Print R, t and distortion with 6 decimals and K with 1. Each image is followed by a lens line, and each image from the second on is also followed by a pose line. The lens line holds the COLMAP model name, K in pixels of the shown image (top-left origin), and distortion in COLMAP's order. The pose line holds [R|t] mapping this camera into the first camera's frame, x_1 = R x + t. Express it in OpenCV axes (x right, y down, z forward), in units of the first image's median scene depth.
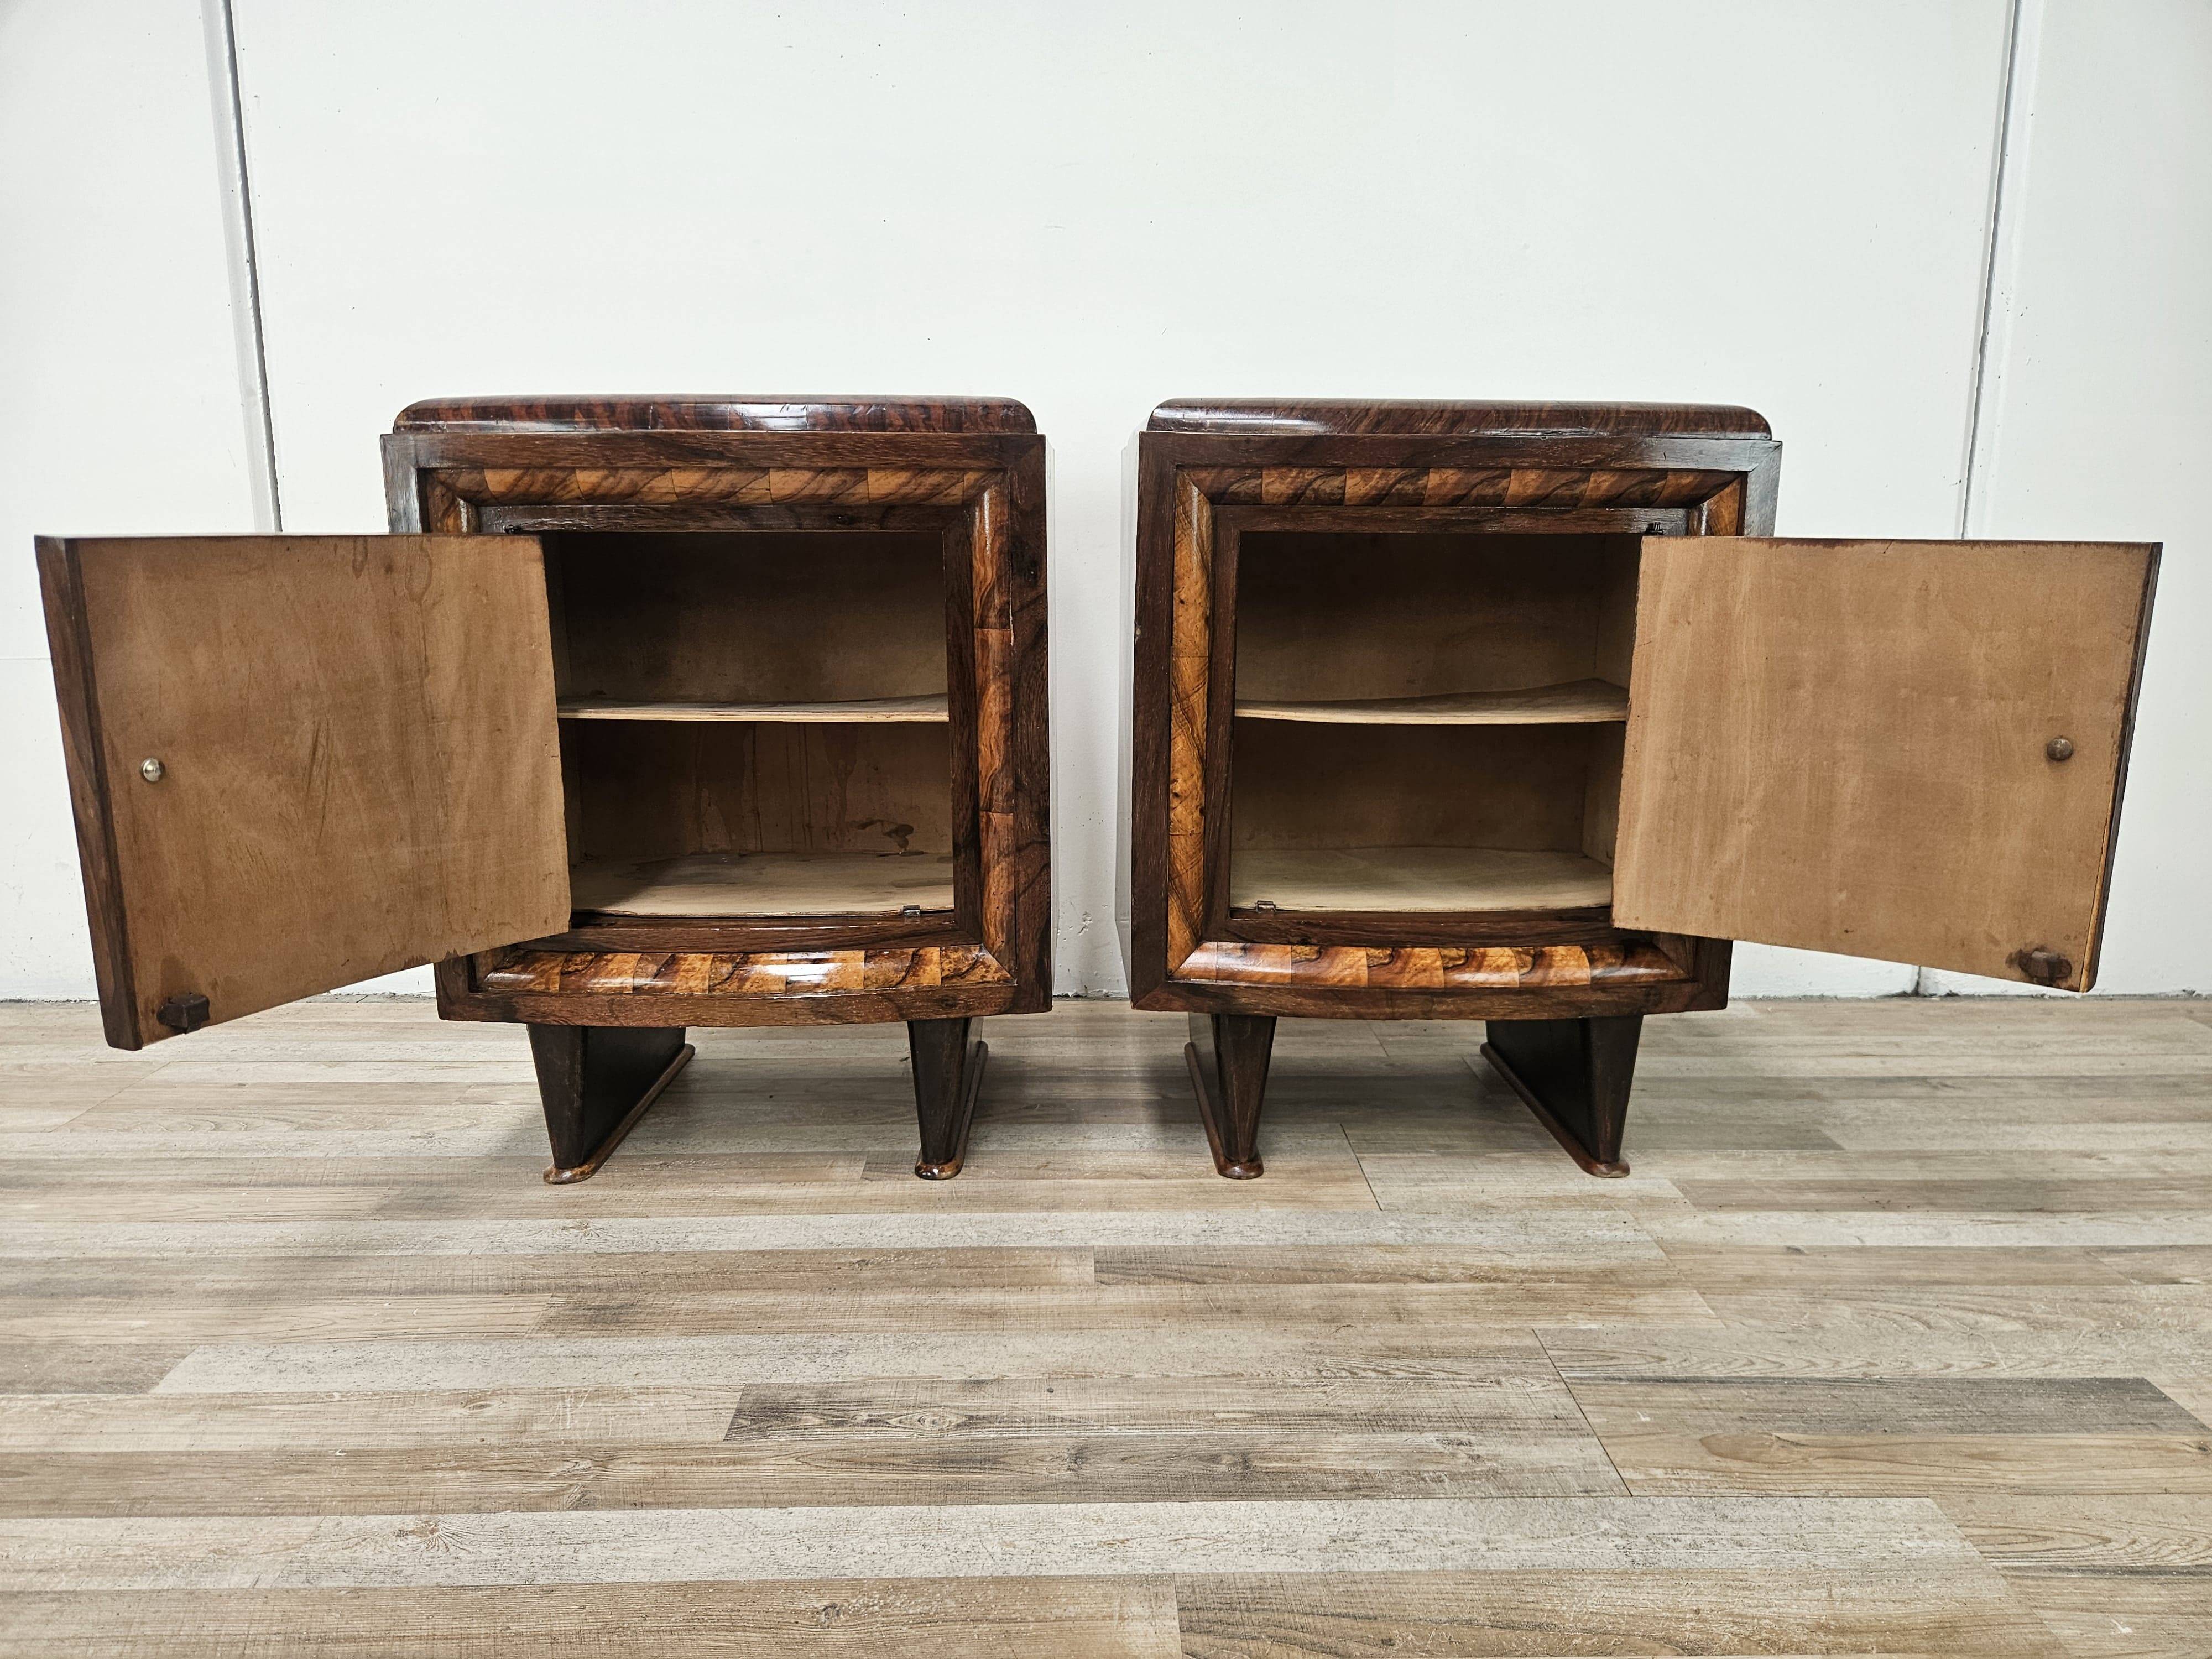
lens RADIAL K [[1488.8, 0, 1118.5], [0, 1488.8, 845.2], [0, 0, 1]] dist [0.066949, -0.070743]
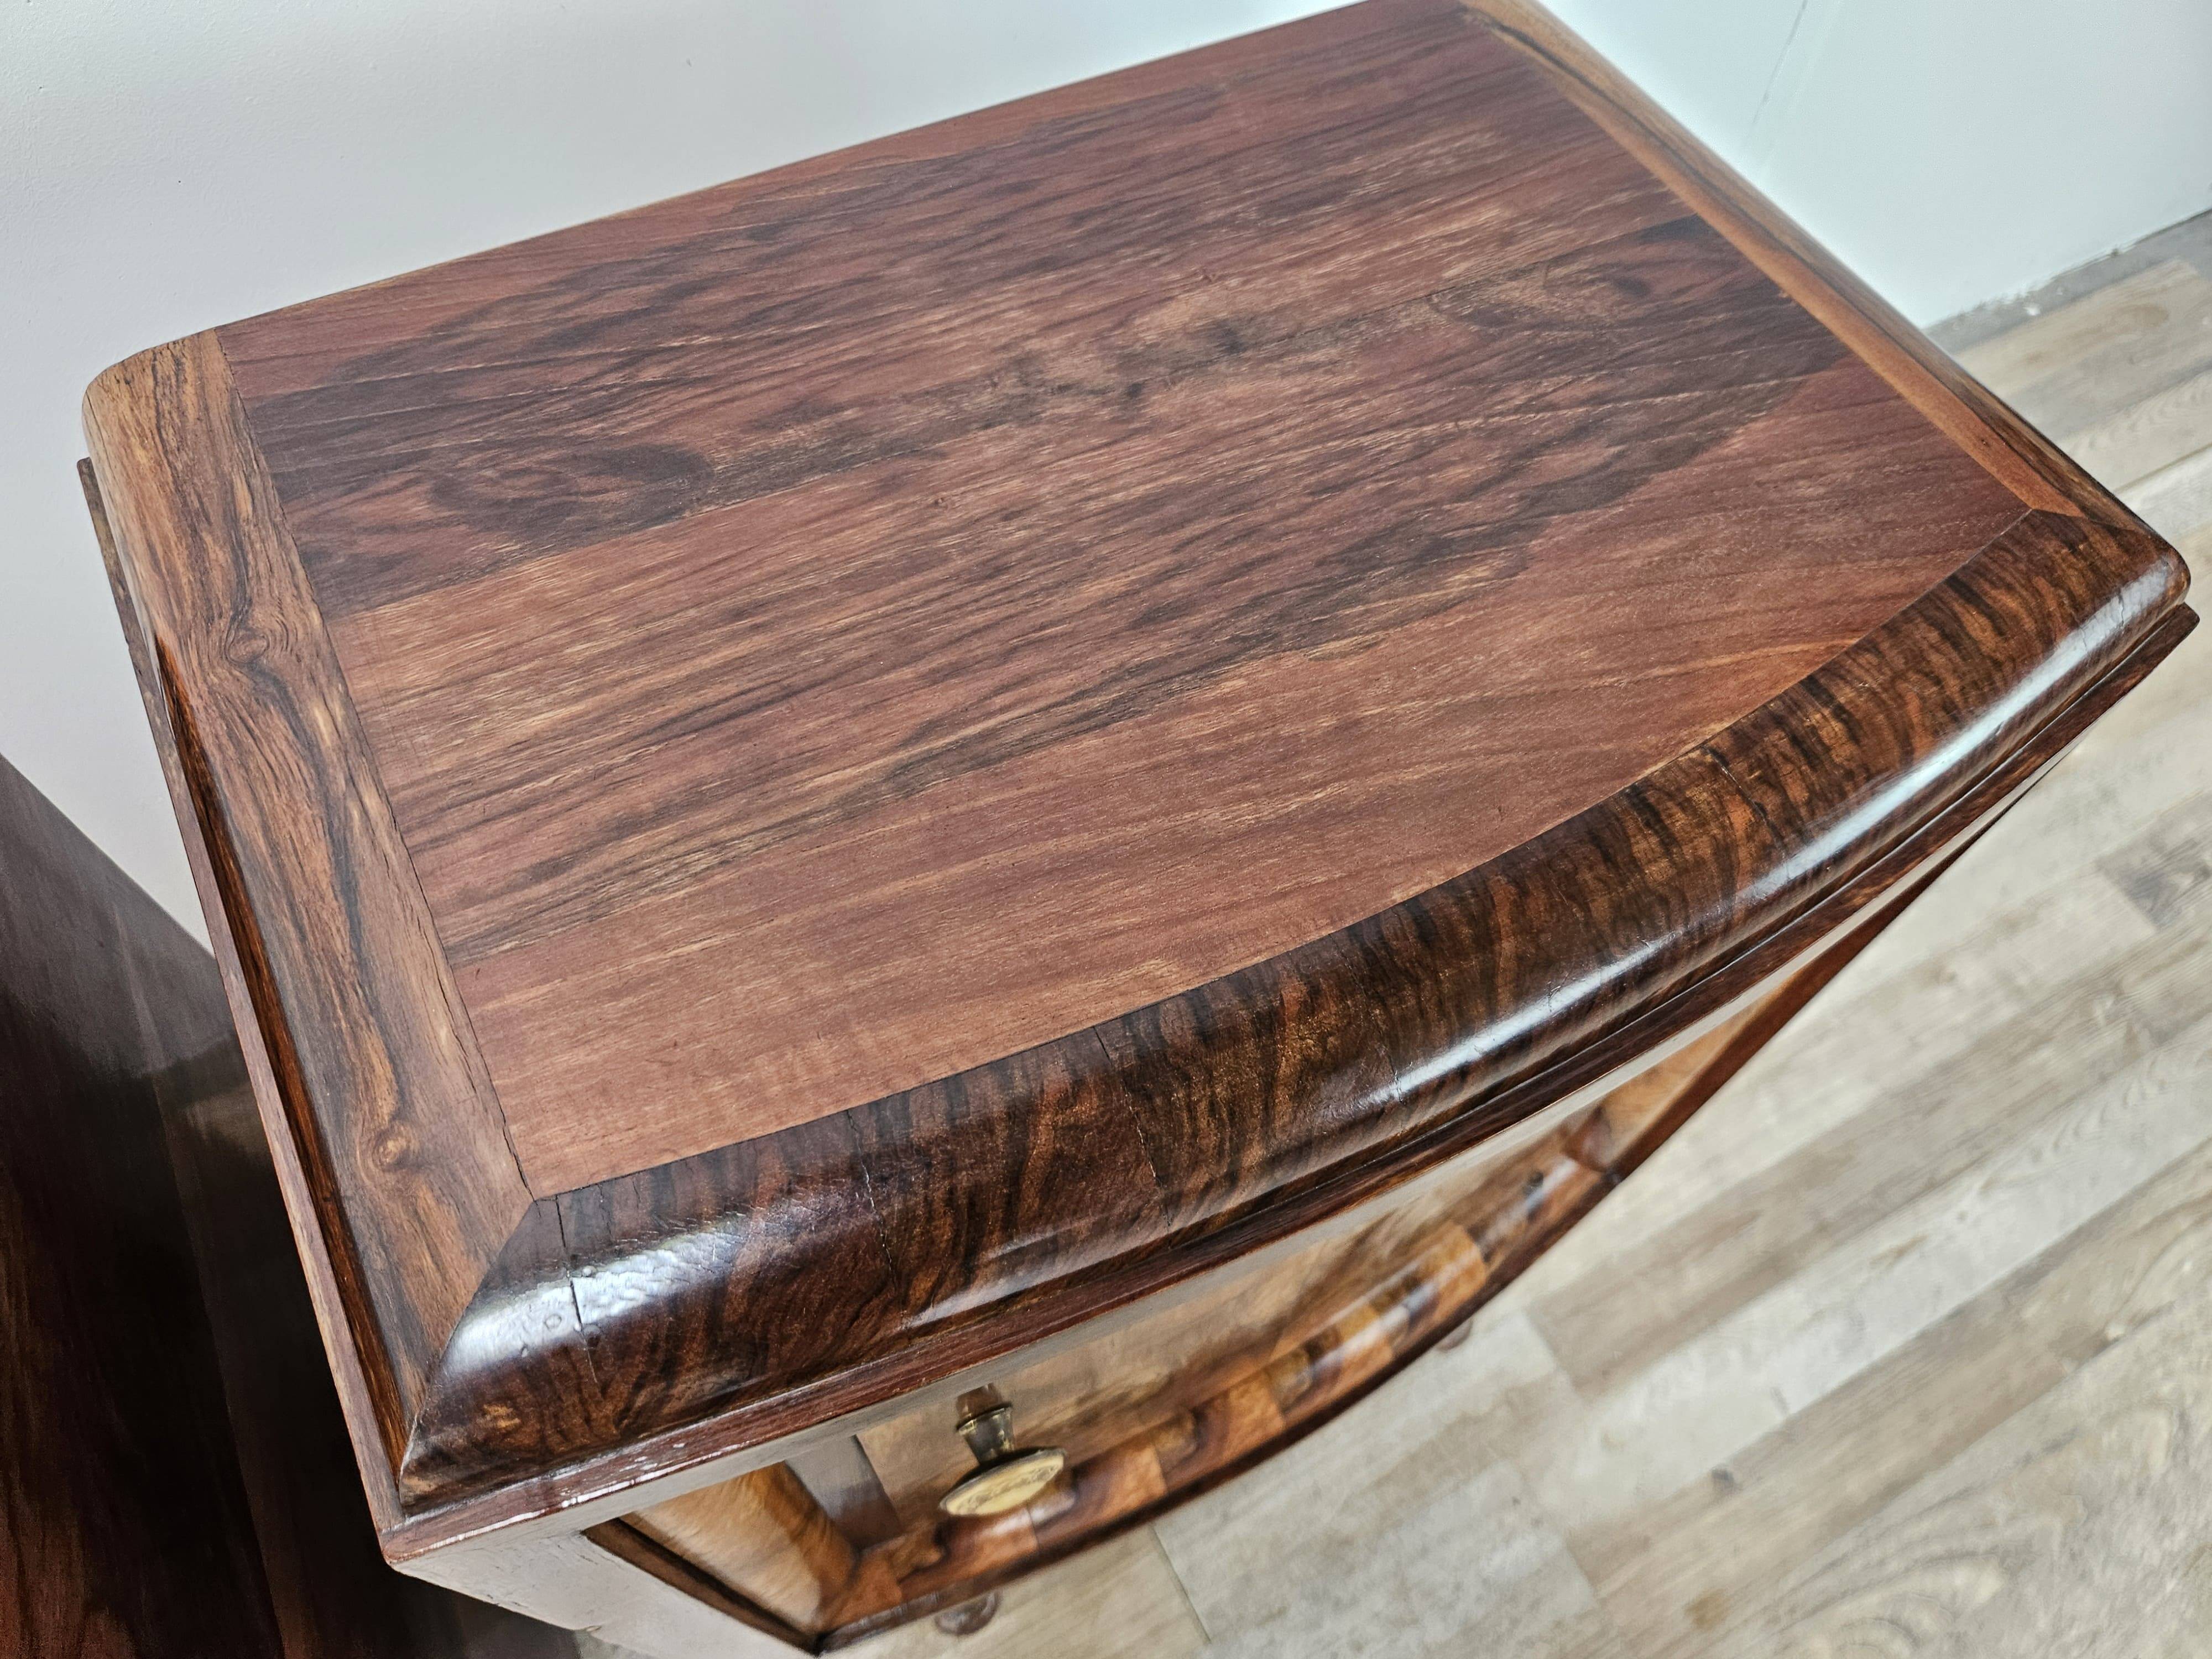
lens RADIAL K [[1507.9, 0, 1120.8], [0, 1507.9, 822.6], [0, 0, 1]] dist [0.055526, -0.053411]
pose [[0.889325, -0.370955, 0.267382, 0.099814], [0.048947, 0.658593, 0.750906, -0.528531], [-0.454648, -0.654712, 0.603860, 0.887377]]
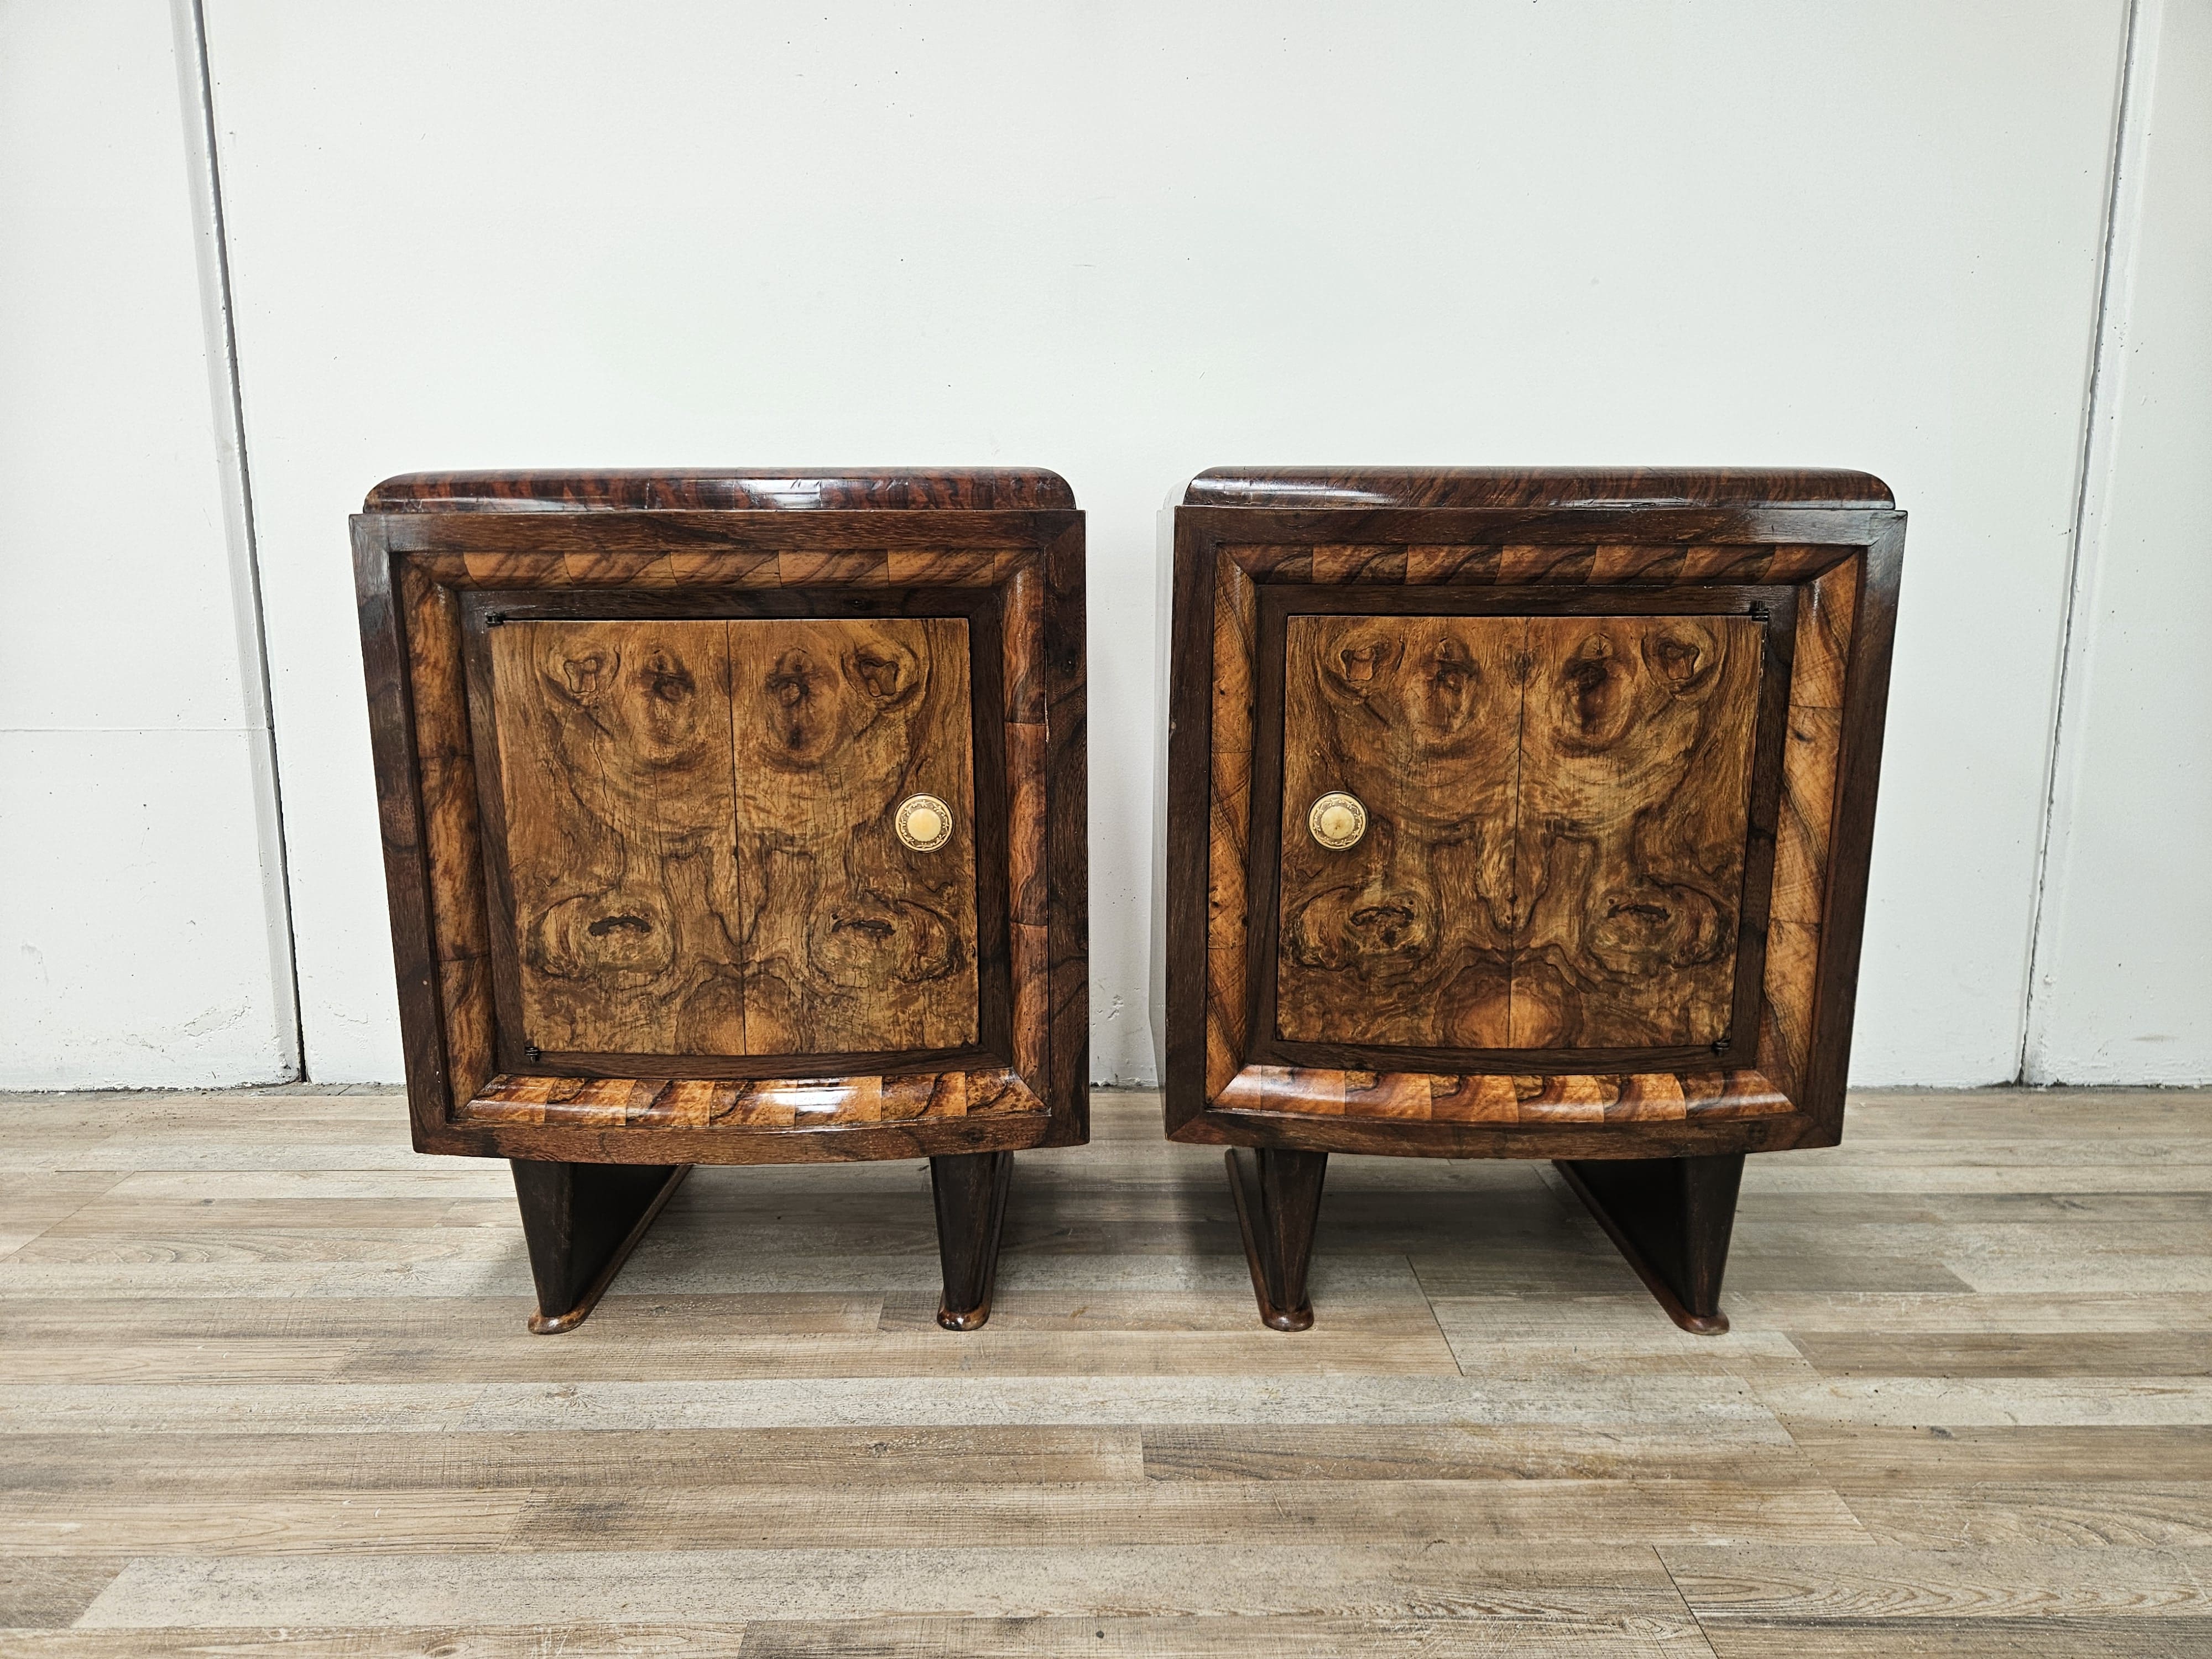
lens RADIAL K [[1491.5, 0, 1100.7], [0, 1491.5, 834.0], [0, 0, 1]] dist [0.055469, -0.052292]
pose [[0.999849, -0.001334, -0.017341, -0.024181], [0.001160, 0.999949, -0.010014, -0.071190], [0.017353, 0.009993, 0.999799, 0.106483]]
